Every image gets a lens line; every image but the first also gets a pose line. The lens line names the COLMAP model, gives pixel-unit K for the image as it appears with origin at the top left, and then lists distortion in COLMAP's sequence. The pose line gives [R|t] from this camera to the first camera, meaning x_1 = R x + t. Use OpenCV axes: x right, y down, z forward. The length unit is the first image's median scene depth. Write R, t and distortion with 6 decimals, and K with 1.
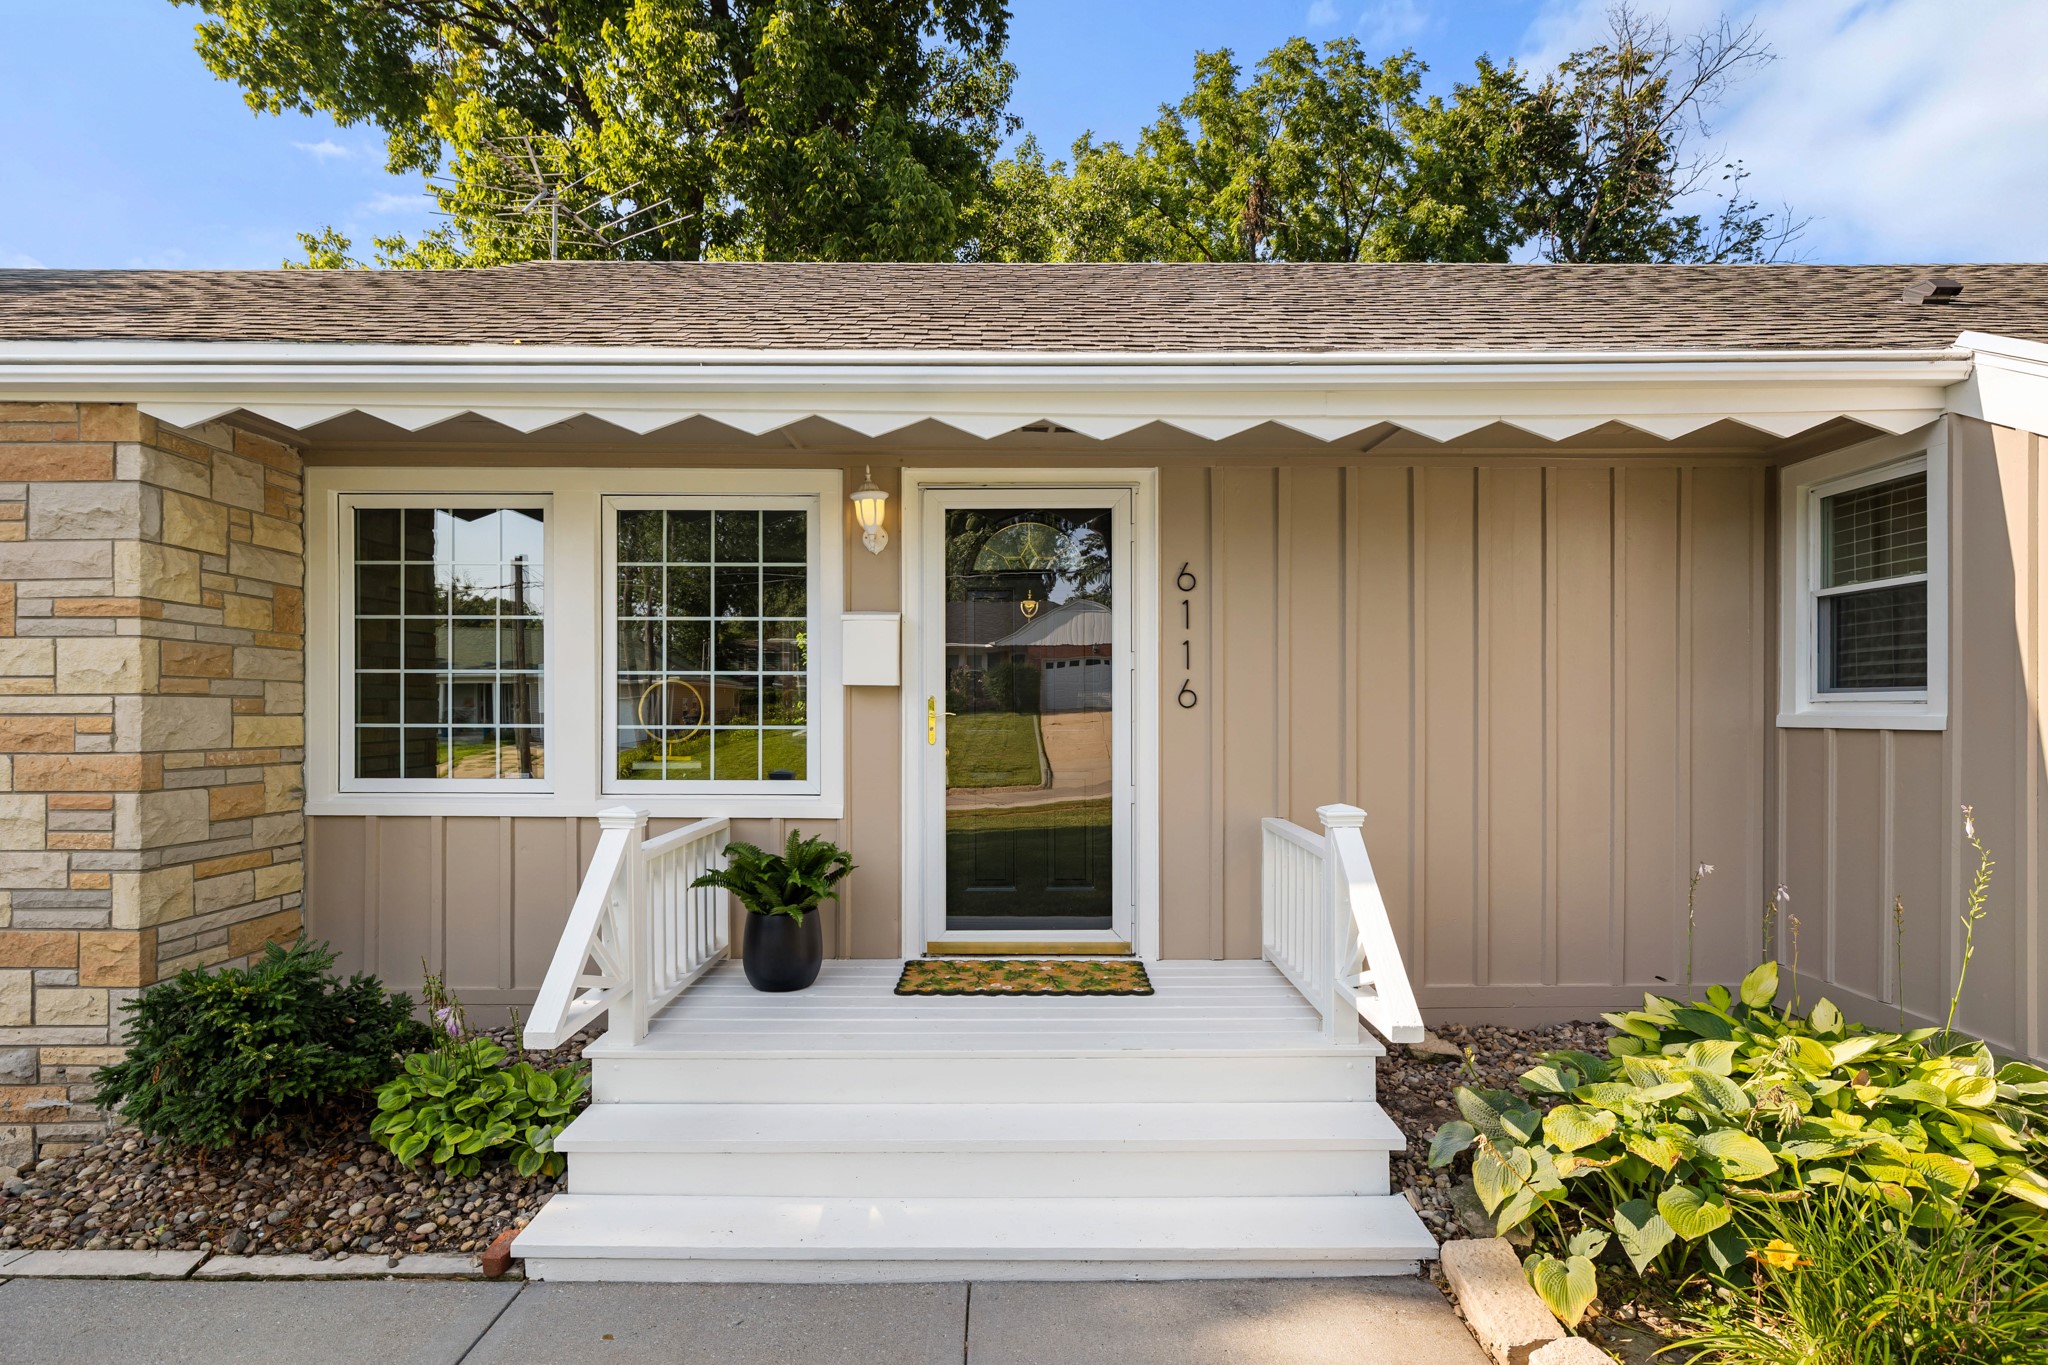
lens RADIAL K [[1104.8, 0, 1026.3], [0, 1104.8, 708.0], [0, 0, 1]] dist [-0.001811, -0.000210]
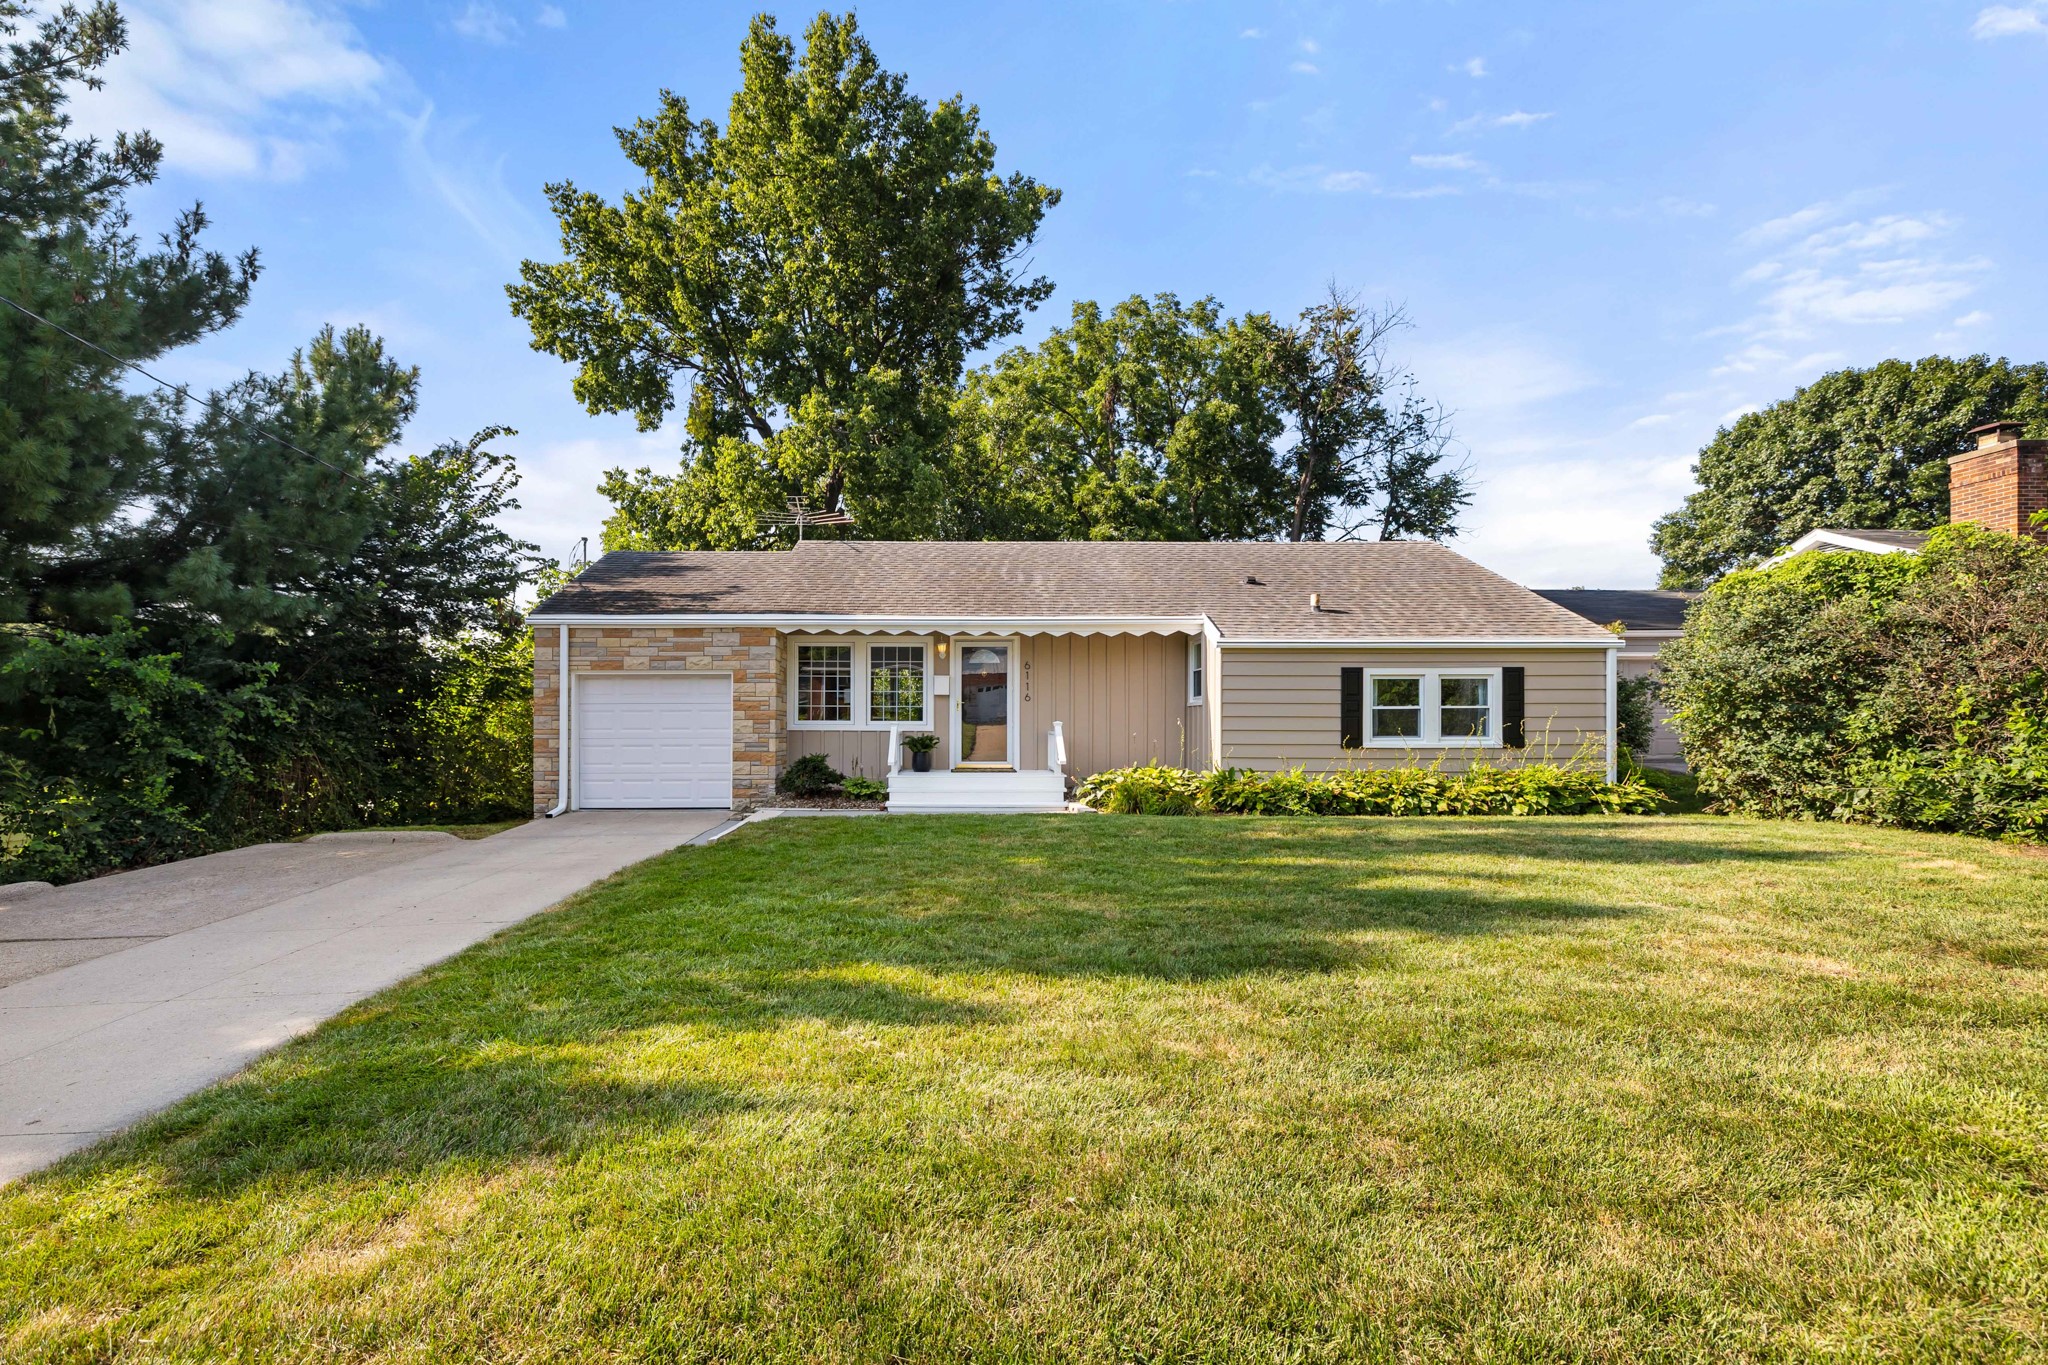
lens RADIAL K [[912.3, 0, 959.0], [0, 912.3, 720.4], [0, 0, 1]] dist [0.001254, 0.000066]
pose [[0.999993, 0.001461, 0.003310, -0.090466], [-0.001451, 0.999994, -0.002990, 0.071366], [-0.003314, 0.002985, 0.999990, -2.002253]]
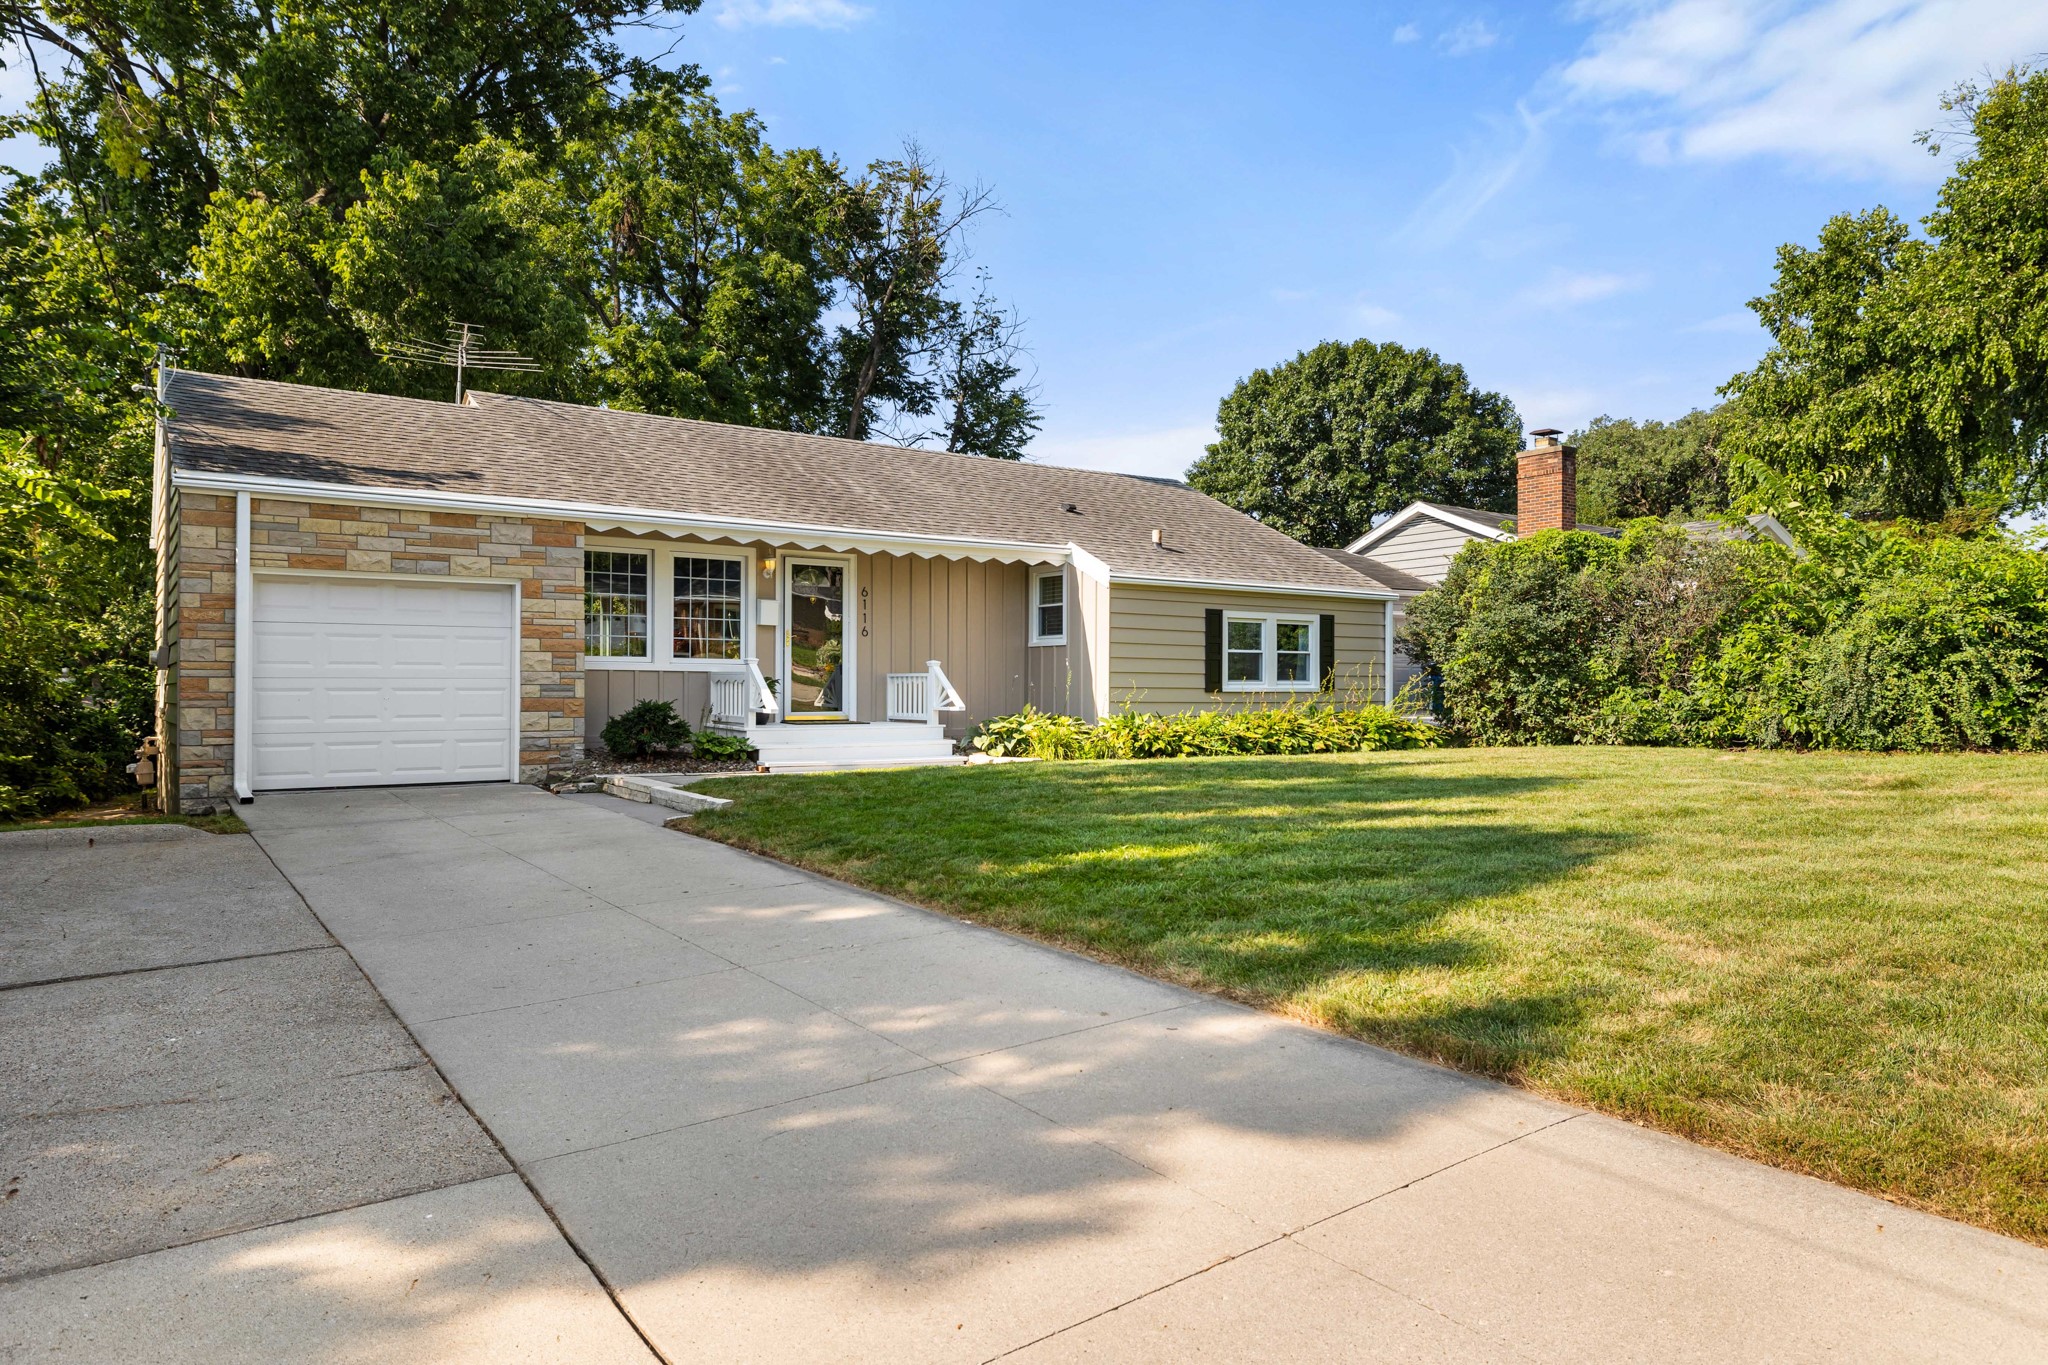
lens RADIAL K [[1308.1, 0, 1024.0], [0, 1308.1, 682.5], [0, 0, 1]] dist [-0.006396, 0.000351]
pose [[0.814207, 0.006879, 0.580533, -1.514368], [-0.004303, 0.999974, -0.005814, 0.139079], [-0.580558, 0.002235, 0.814216, -2.060879]]
